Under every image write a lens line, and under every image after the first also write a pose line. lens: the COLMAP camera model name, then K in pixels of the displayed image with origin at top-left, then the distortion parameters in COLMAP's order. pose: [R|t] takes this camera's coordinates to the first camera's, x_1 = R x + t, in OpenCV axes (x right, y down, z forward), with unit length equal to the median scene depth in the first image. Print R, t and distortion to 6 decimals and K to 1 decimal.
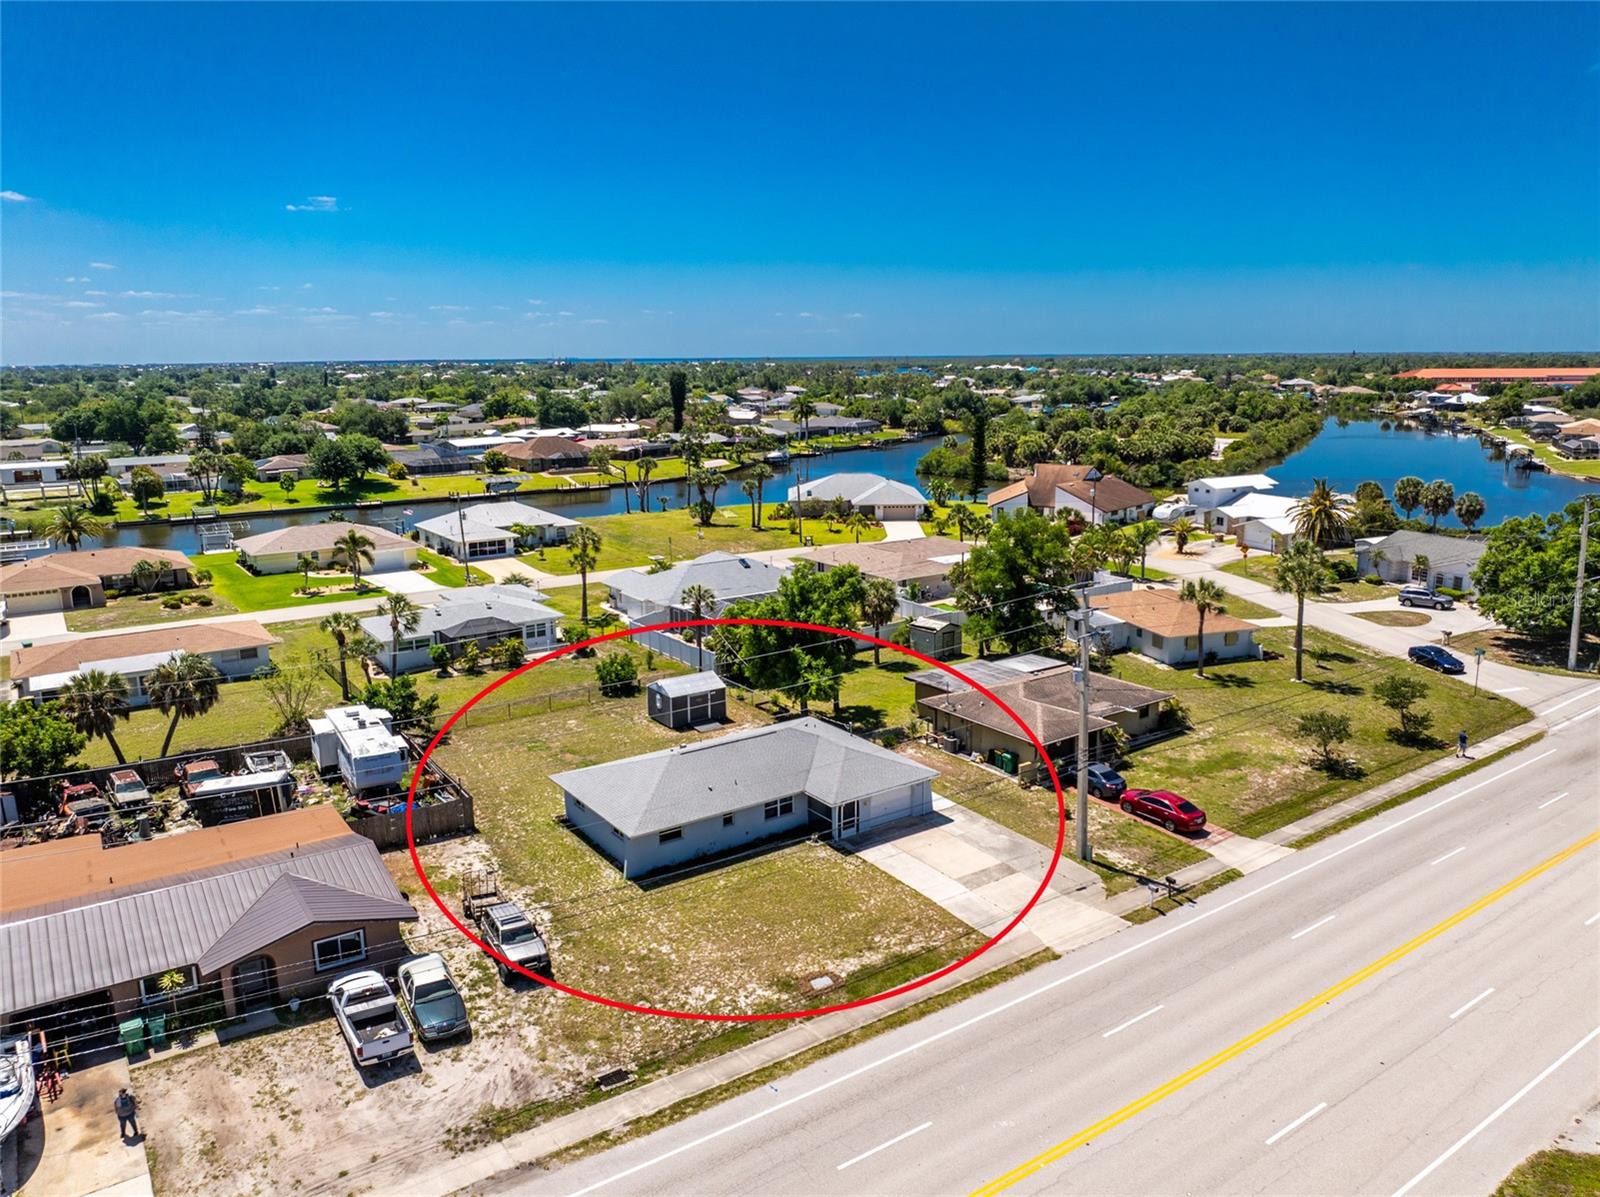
lens RADIAL K [[1140.4, 0, 804.0], [0, 1140.4, 588.2], [0, 0, 1]] dist [-0.033819, -0.007853]
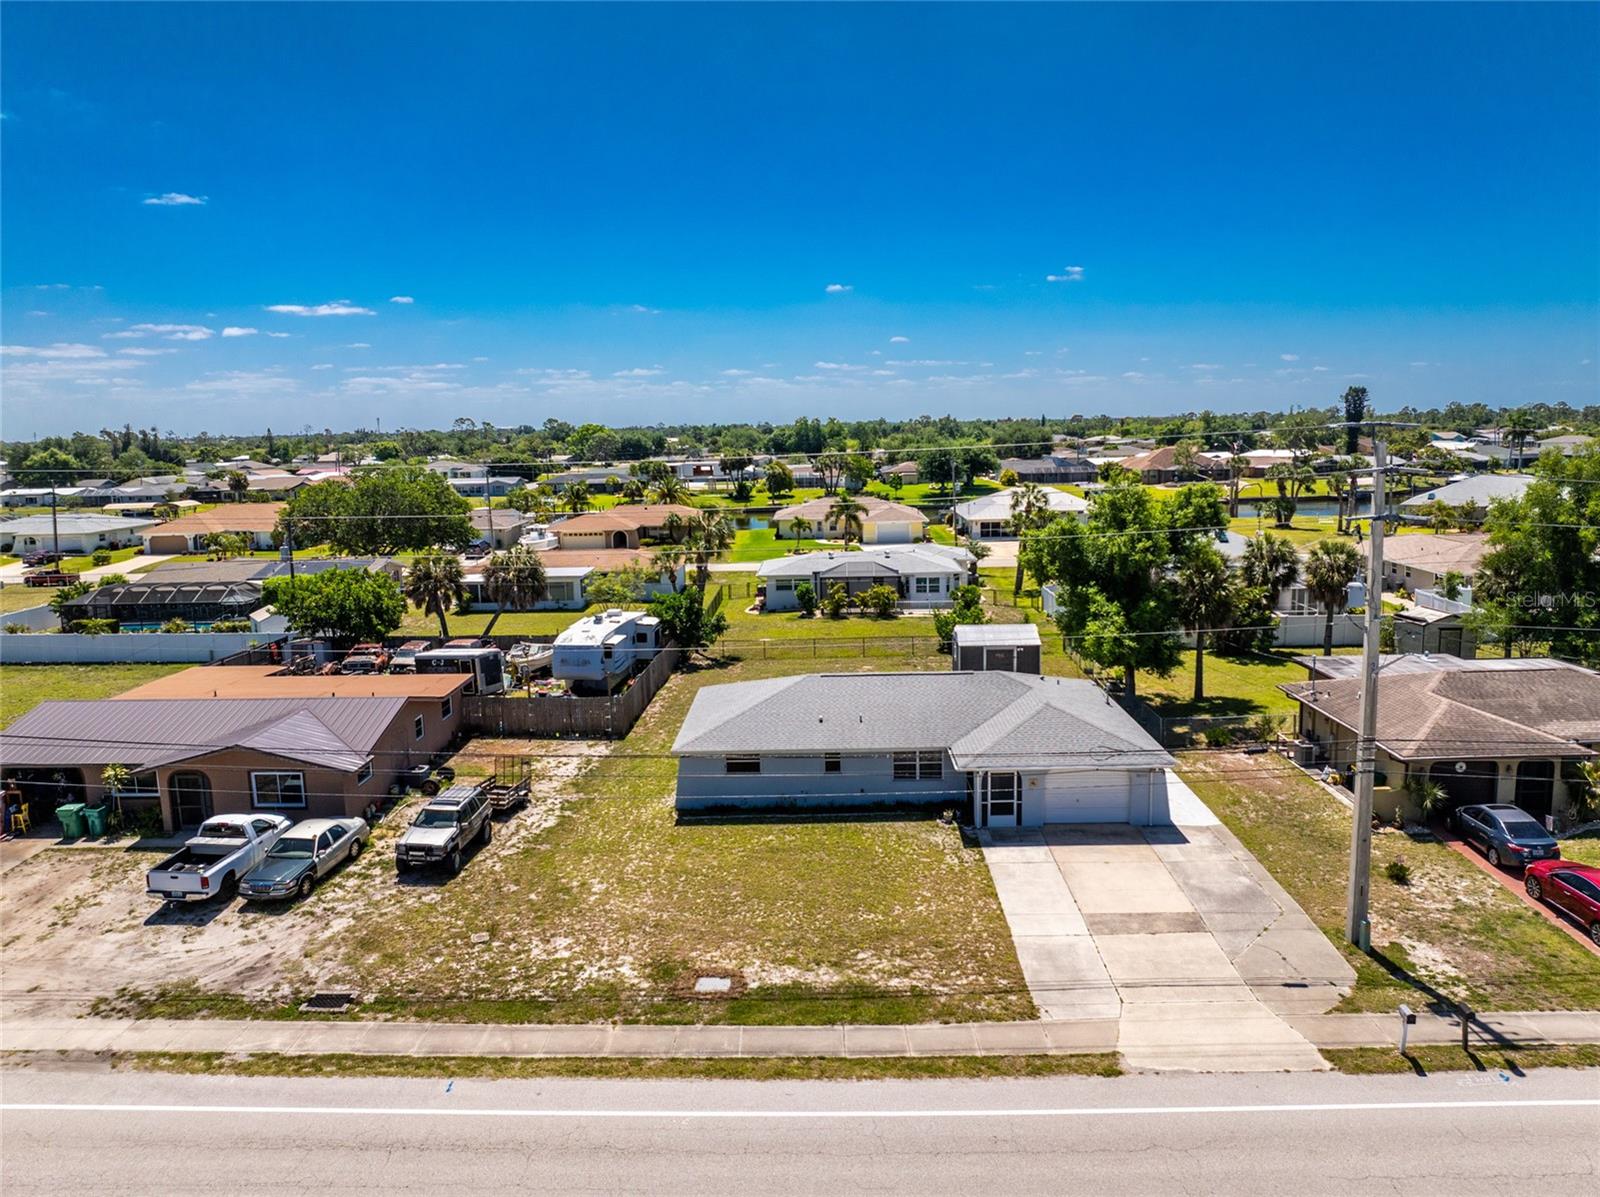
lens RADIAL K [[1129.2, 0, 802.0], [0, 1129.2, 569.5], [0, 0, 1]] dist [-0.045165, 0.015443]
pose [[0.807261, 0.065634, -0.586533, 0.264510], [-0.103029, 0.994209, -0.030548, 0.083706], [0.581132, 0.085090, 0.809349, 0.321947]]
